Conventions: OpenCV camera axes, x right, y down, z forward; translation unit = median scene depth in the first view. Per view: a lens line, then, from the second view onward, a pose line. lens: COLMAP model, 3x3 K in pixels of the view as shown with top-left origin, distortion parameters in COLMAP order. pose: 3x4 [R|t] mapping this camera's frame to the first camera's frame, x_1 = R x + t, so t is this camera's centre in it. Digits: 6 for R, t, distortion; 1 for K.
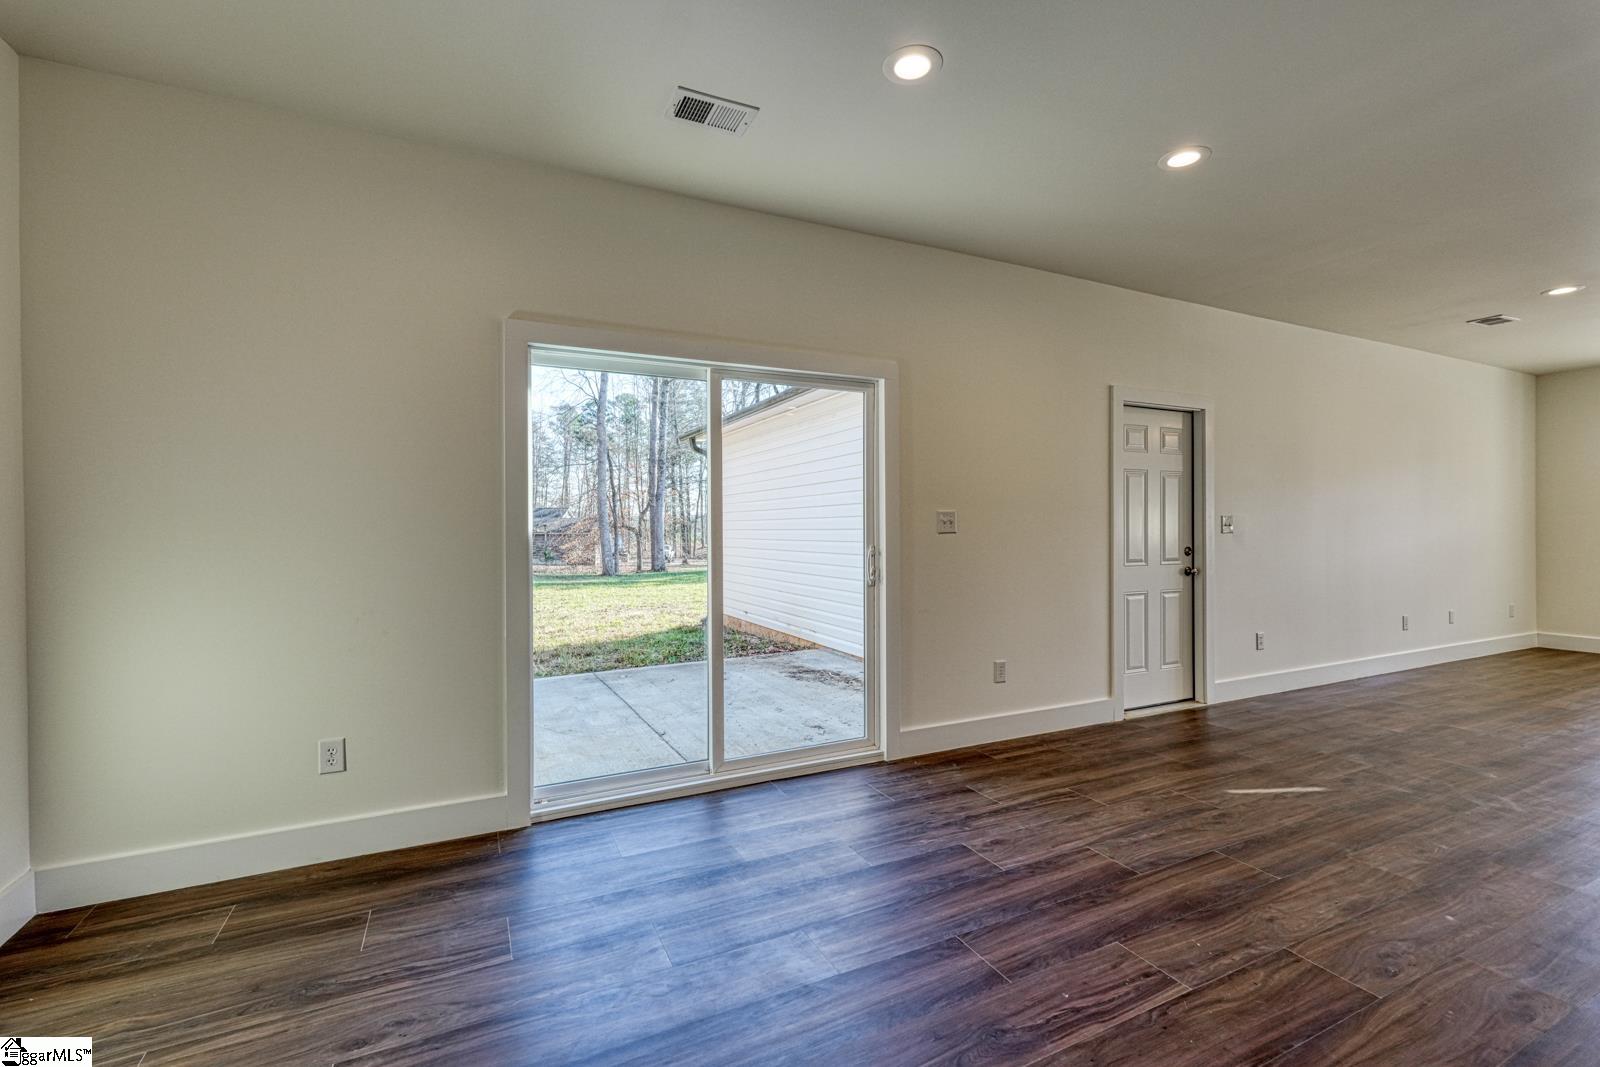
lens RADIAL K [[699.4, 0, 801.5], [0, 699.4, 532.6], [0, 0, 1]] dist [0.001144, 0.000424]
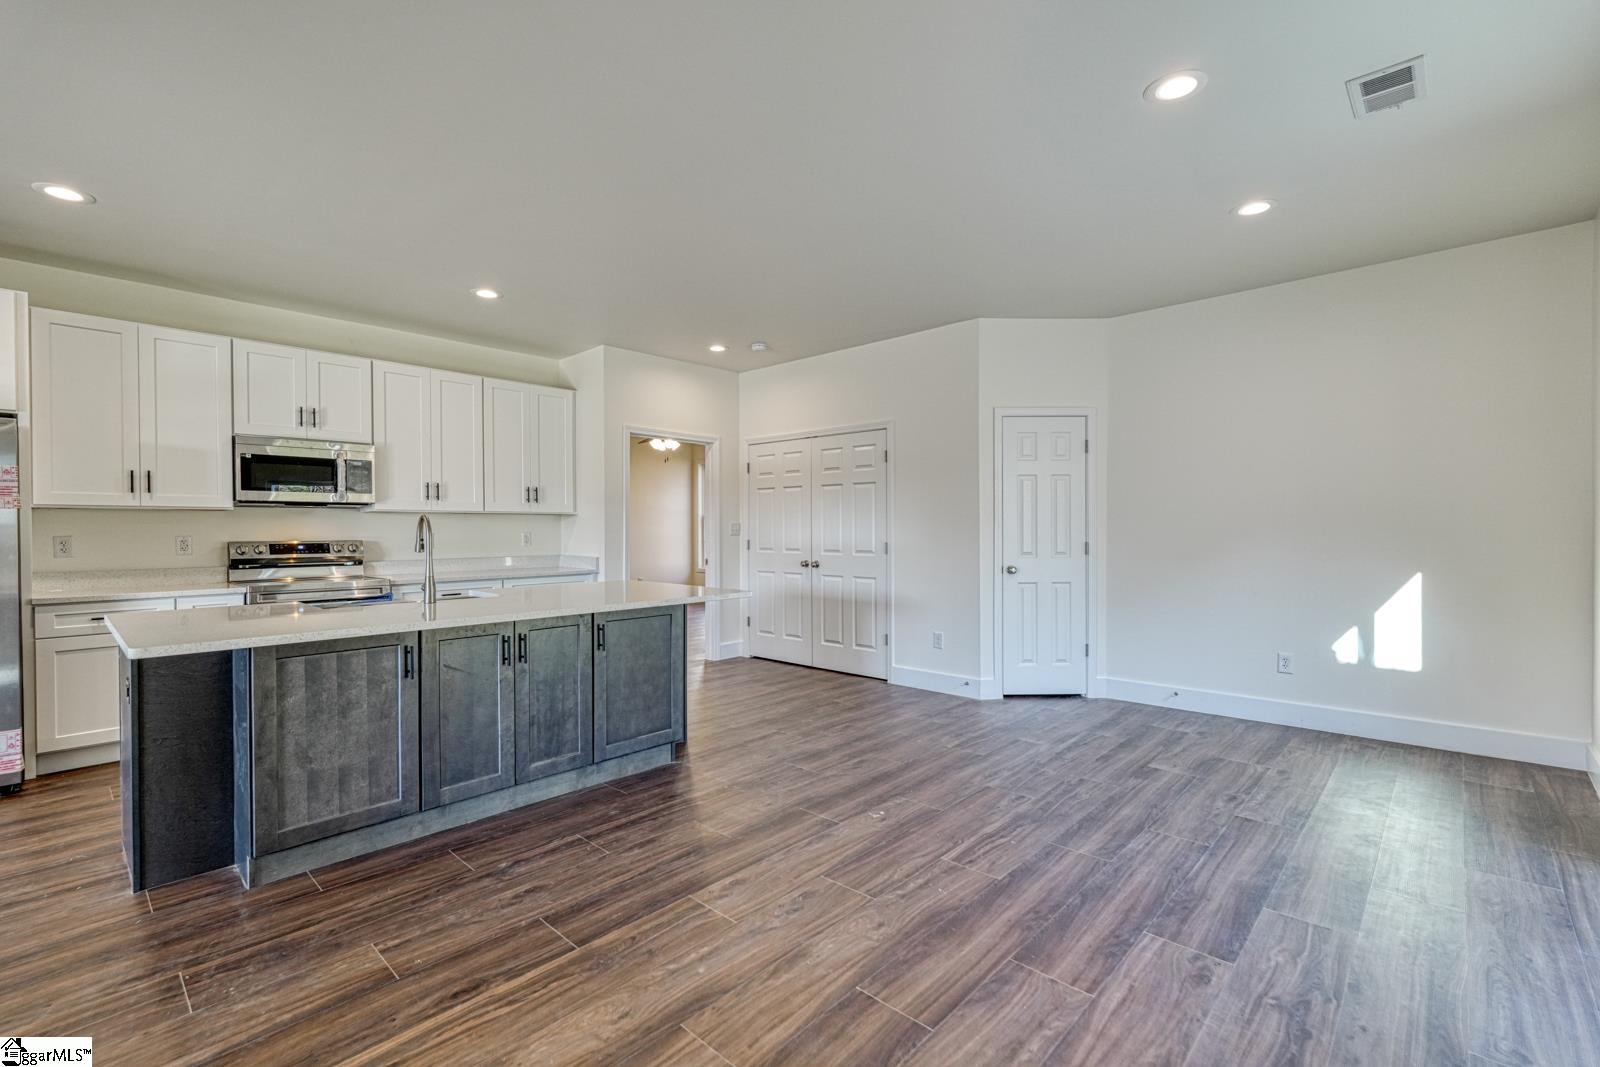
lens RADIAL K [[699.4, 0, 801.5], [0, 699.4, 532.6], [0, 0, 1]] dist [0.001144, 0.000424]
pose [[-0.932442, 0.012079, -0.361118, 0.710533], [0.007248, 0.999865, 0.014728, -0.013483], [0.361248, 0.011116, -0.932404, 1.186047]]
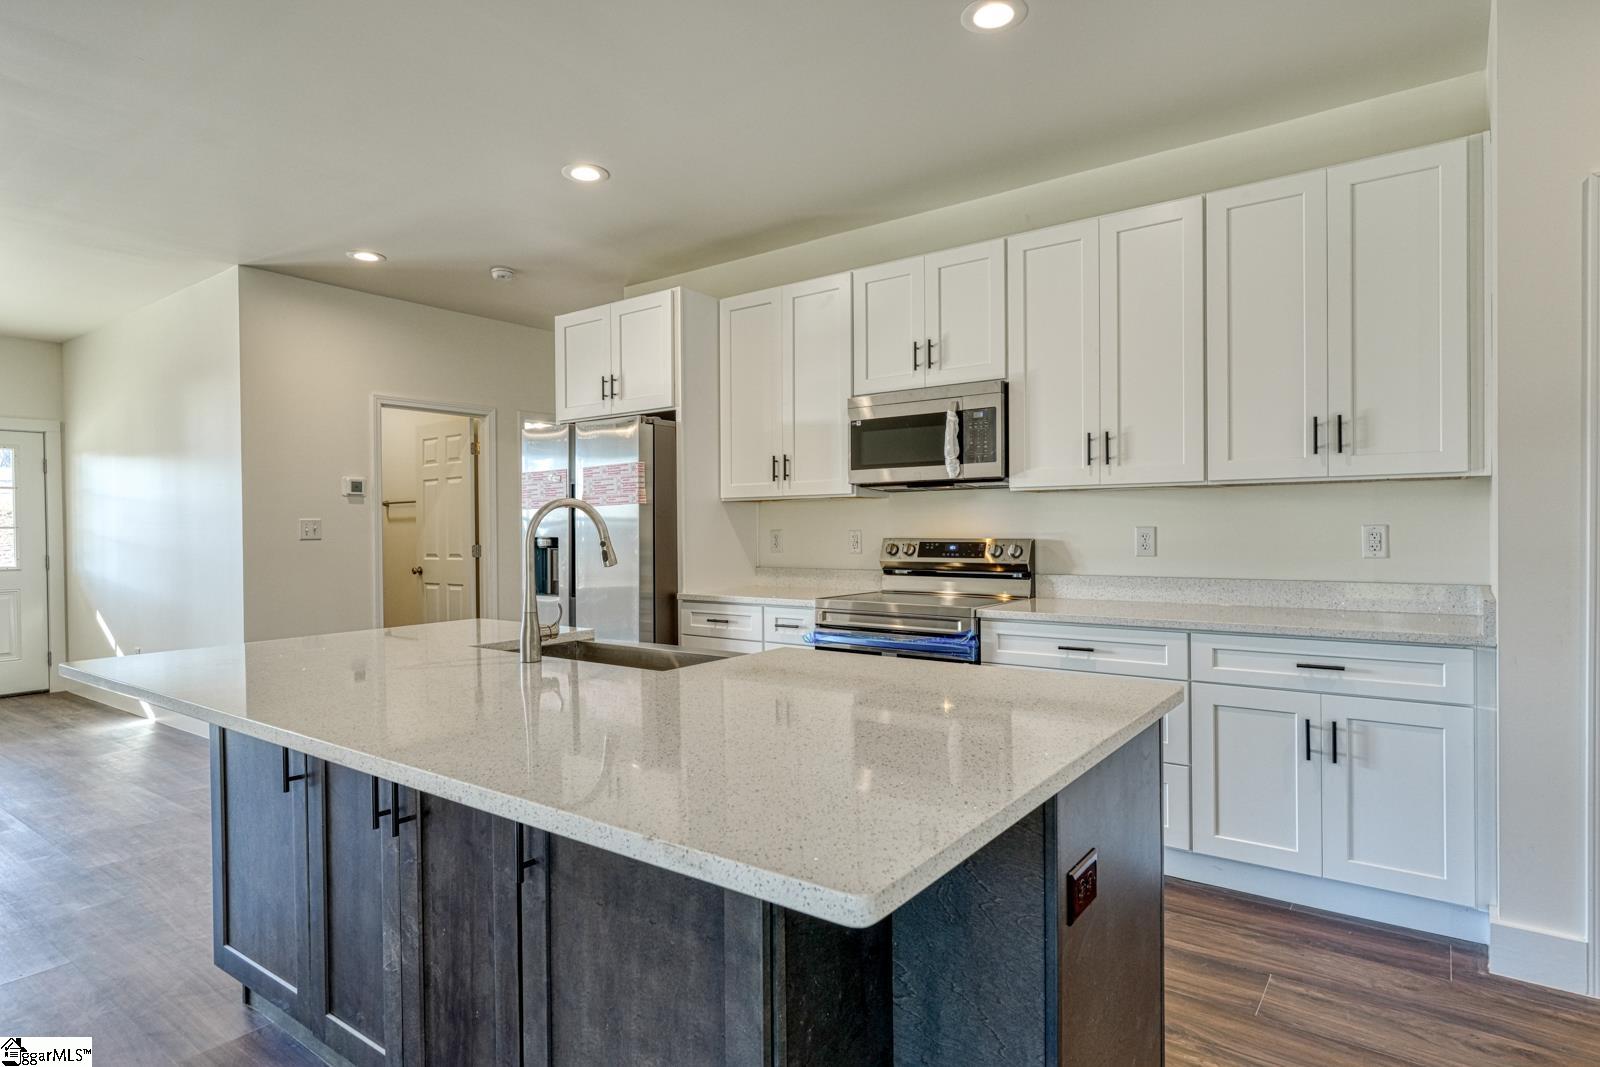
lens RADIAL K [[864.1, 0, 804.3], [0, 864.1, 533.3], [0, 0, 1]] dist [0.002333, -0.000087]
pose [[-0.463776, 0.002580, 0.885949, 0.197918], [0.019682, 0.999779, 0.007392, -0.003483], [-0.885734, 0.020865, -0.463725, 0.262105]]
